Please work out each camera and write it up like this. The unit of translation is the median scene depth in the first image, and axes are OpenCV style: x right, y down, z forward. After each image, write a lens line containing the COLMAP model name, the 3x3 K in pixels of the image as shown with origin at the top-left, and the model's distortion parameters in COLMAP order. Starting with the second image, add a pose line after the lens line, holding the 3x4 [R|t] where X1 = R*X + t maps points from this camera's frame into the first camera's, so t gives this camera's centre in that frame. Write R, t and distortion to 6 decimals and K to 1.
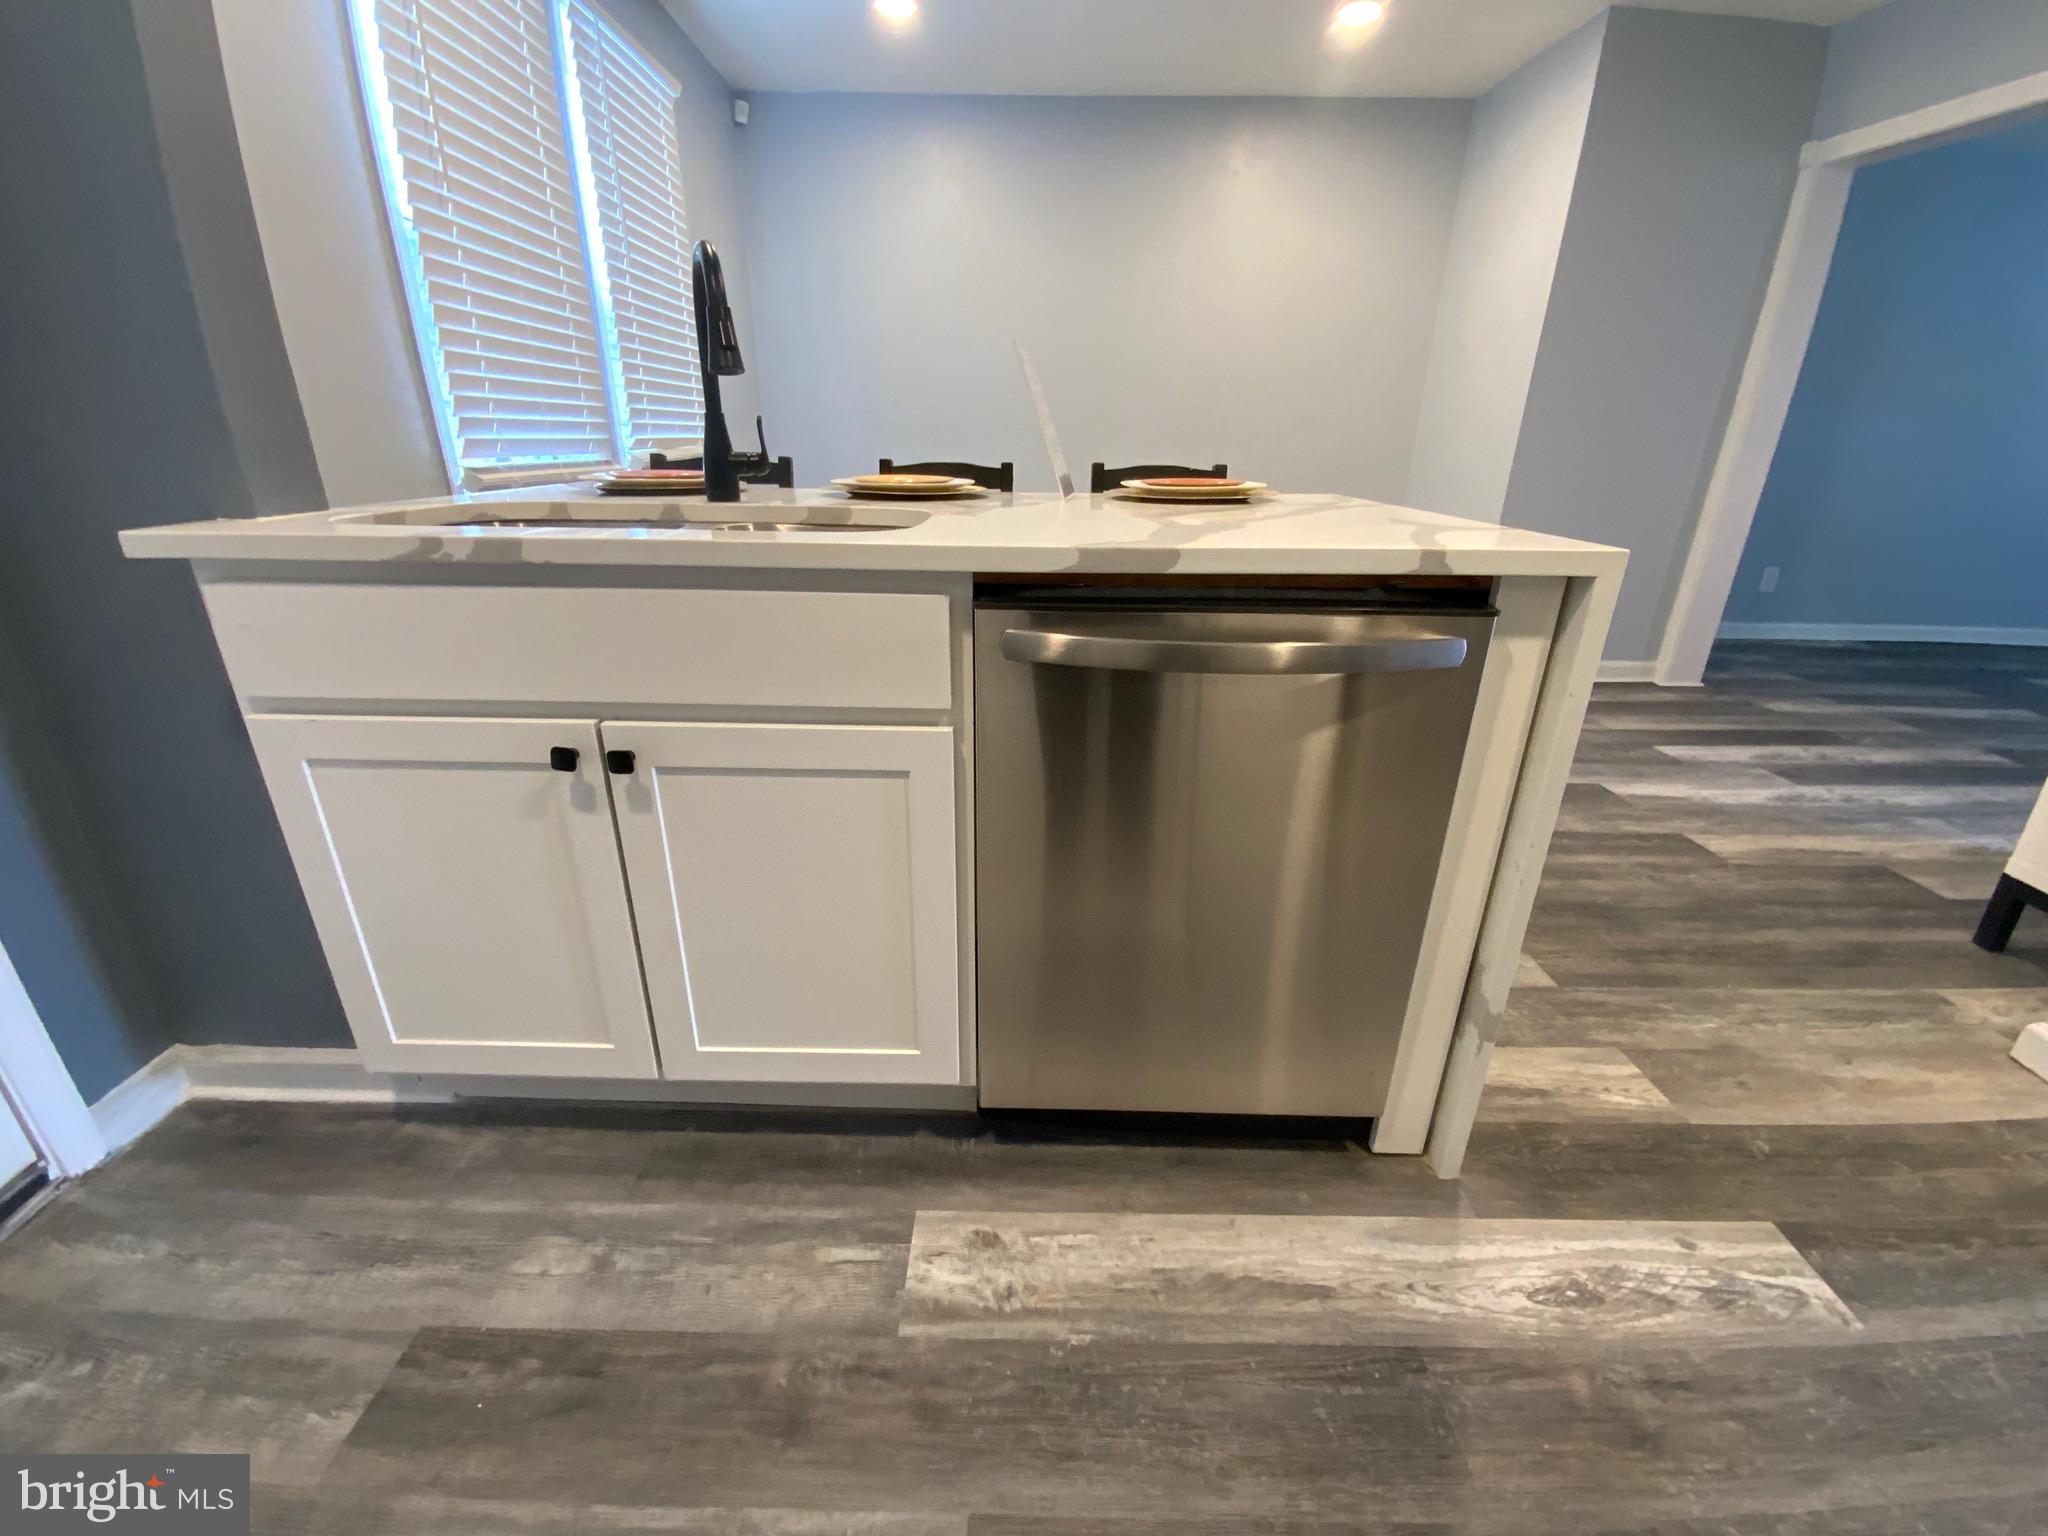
lens RADIAL K [[836.3, 0, 1015.3], [0, 836.3, 765.6], [0, 0, 1]] dist [0.003602, -0.007338]
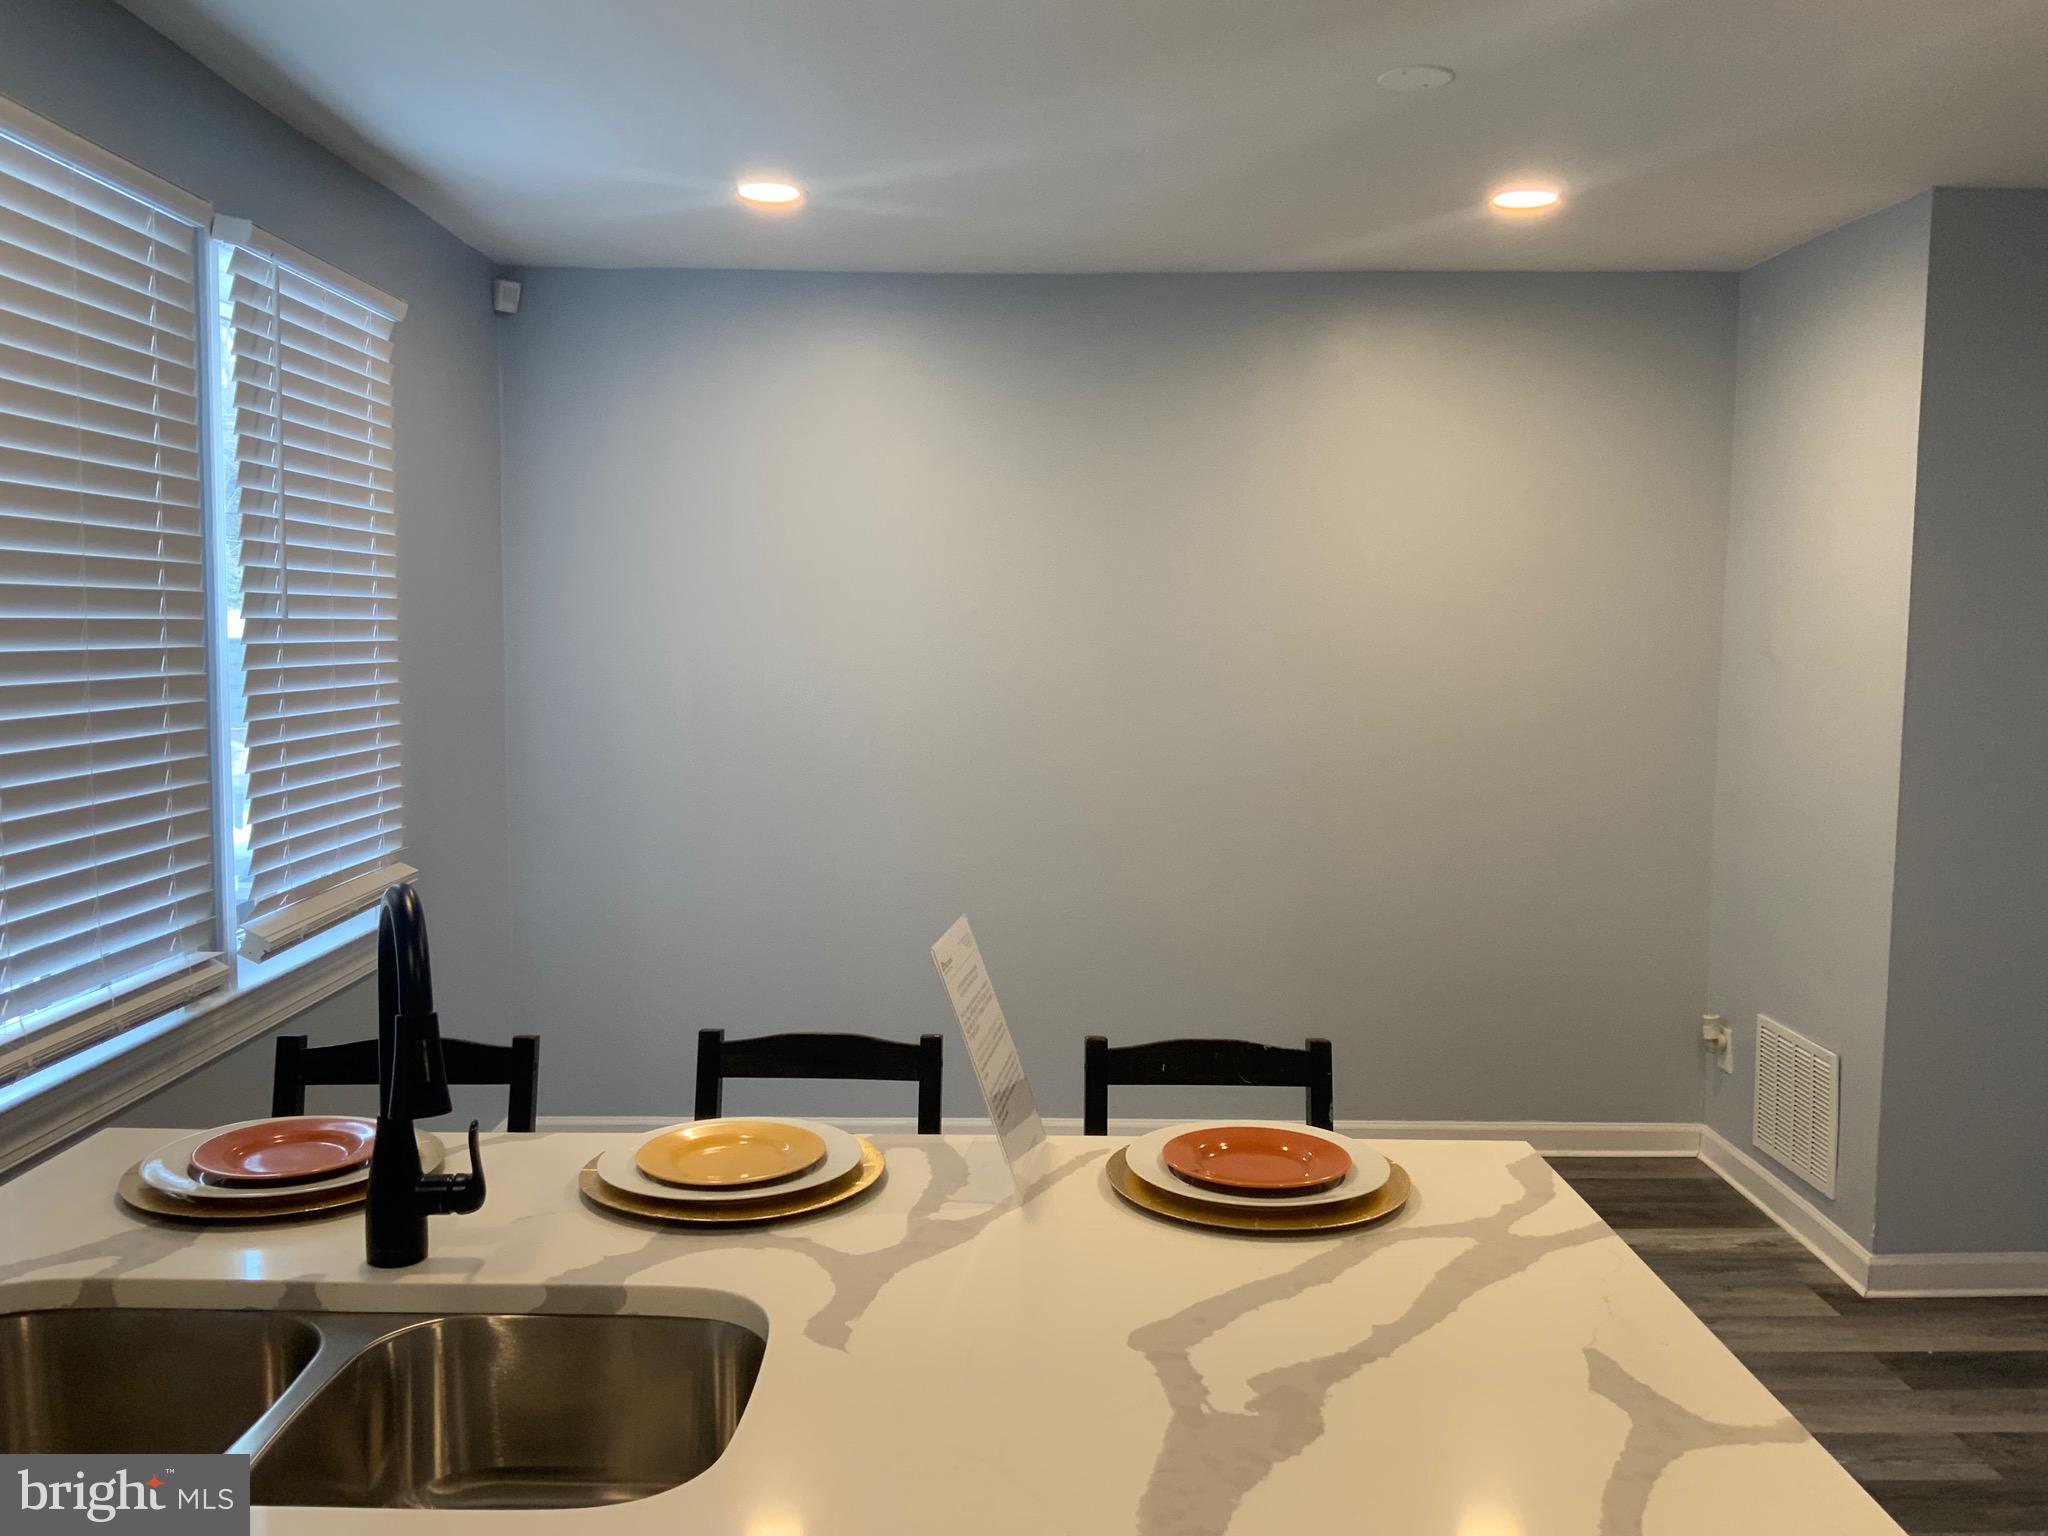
lens RADIAL K [[1708.9, 0, 1023.4], [0, 1708.9, 762.3], [0, 0, 1]] dist [0.056158, -0.108125]
pose [[0.999884, -0.013218, 0.007574, 0.074384], [0.014823, 0.958915, -0.283306, -0.392261], [-0.003518, 0.283385, 0.959000, -0.234284]]
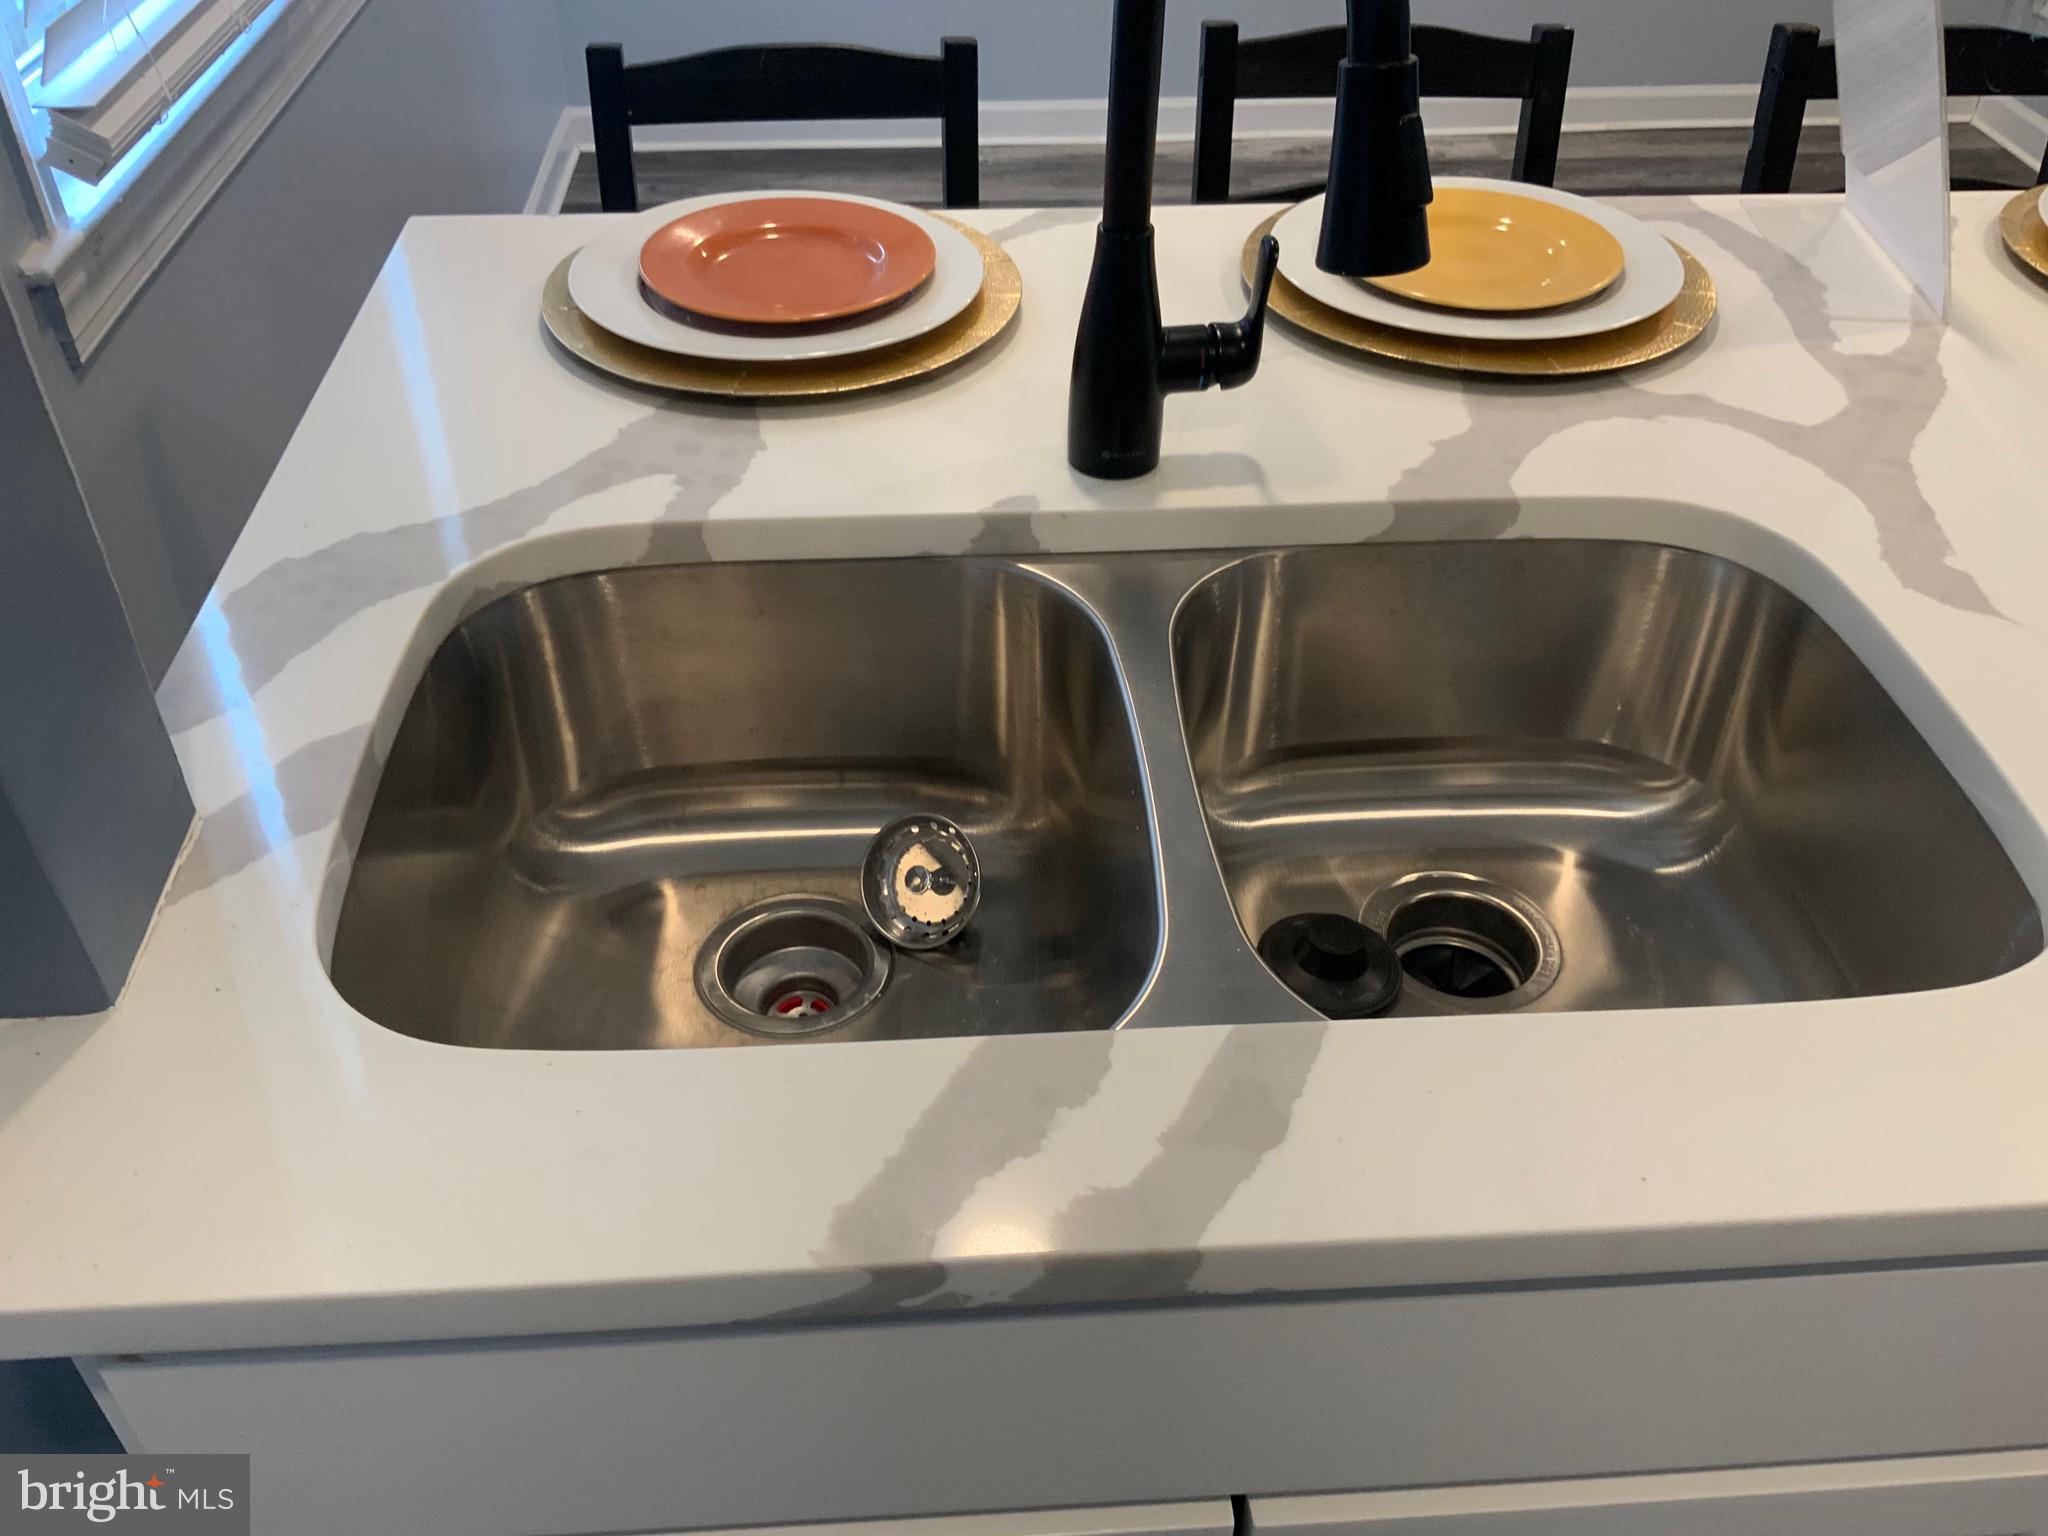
lens RADIAL K [[1708.9, 0, 1034.4], [0, 1708.9, 762.0], [0, 0, 1]] dist [0.056158, -0.108125]
pose [[0.995419, -0.066670, 0.068525, -0.554699], [0.042719, 0.951373, 0.305066, -0.534710], [-0.085532, -0.300741, 0.949863, 0.358971]]
